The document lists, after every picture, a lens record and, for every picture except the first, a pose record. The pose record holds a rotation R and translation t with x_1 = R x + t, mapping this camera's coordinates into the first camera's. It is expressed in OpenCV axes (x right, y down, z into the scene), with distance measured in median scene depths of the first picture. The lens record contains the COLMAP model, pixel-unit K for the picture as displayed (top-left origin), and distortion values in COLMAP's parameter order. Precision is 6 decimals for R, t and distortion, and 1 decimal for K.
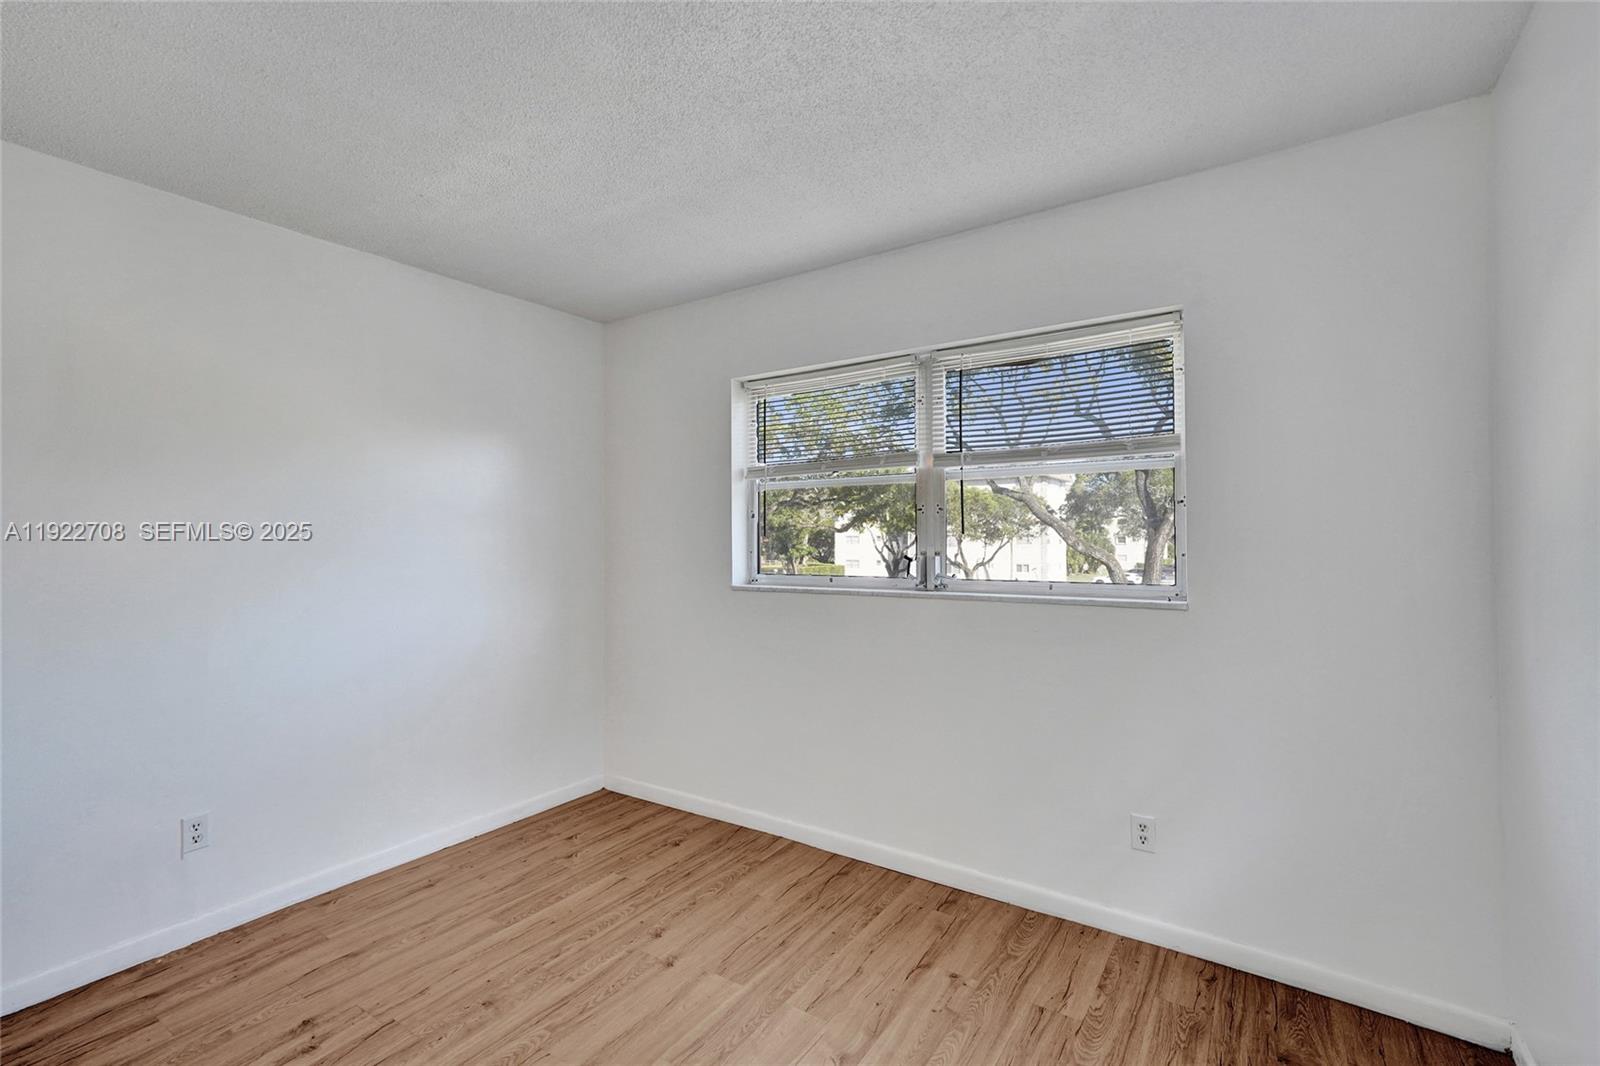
lens RADIAL K [[734.3, 0, 799.0], [0, 734.3, 537.6], [0, 0, 1]] dist [-0.005220, 0.006843]
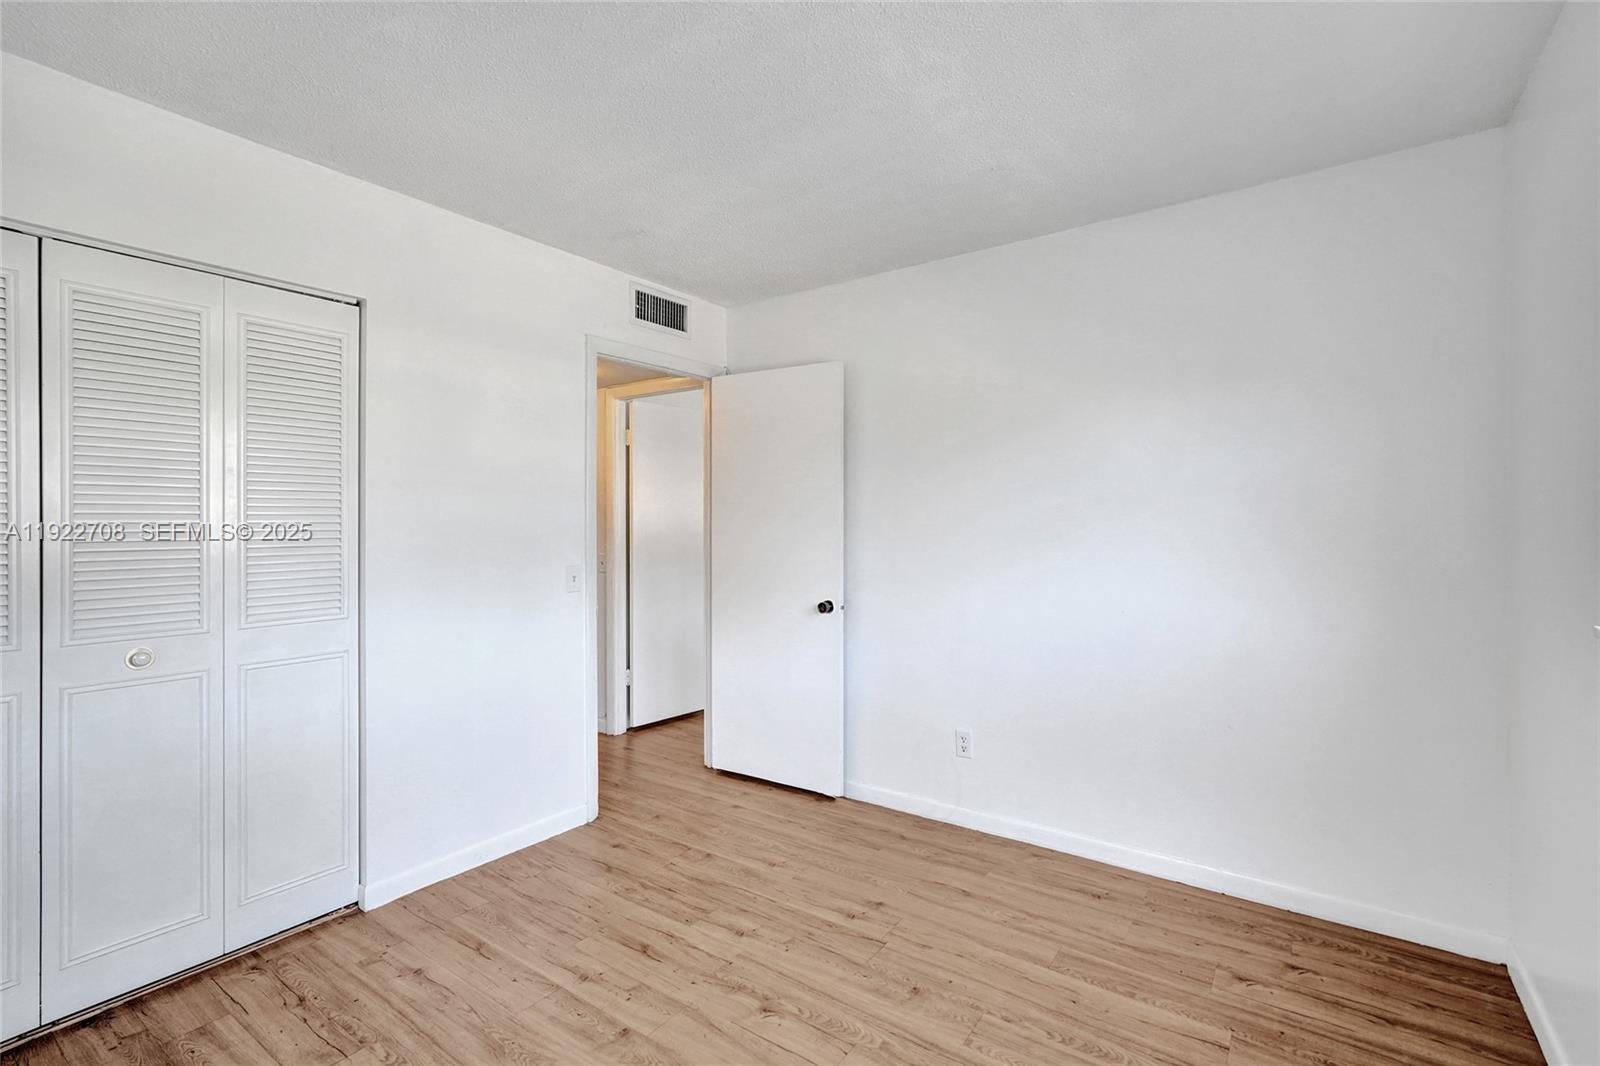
lens RADIAL K [[734.3, 0, 805.5], [0, 734.3, 522.1], [0, 0, 1]] dist [-0.005220, 0.006843]
pose [[-0.041284, 0.005354, -0.999133, 0.431964], [0.004123, 0.999978, 0.005189, 0.002763], [0.999139, -0.003905, -0.041305, 0.694233]]
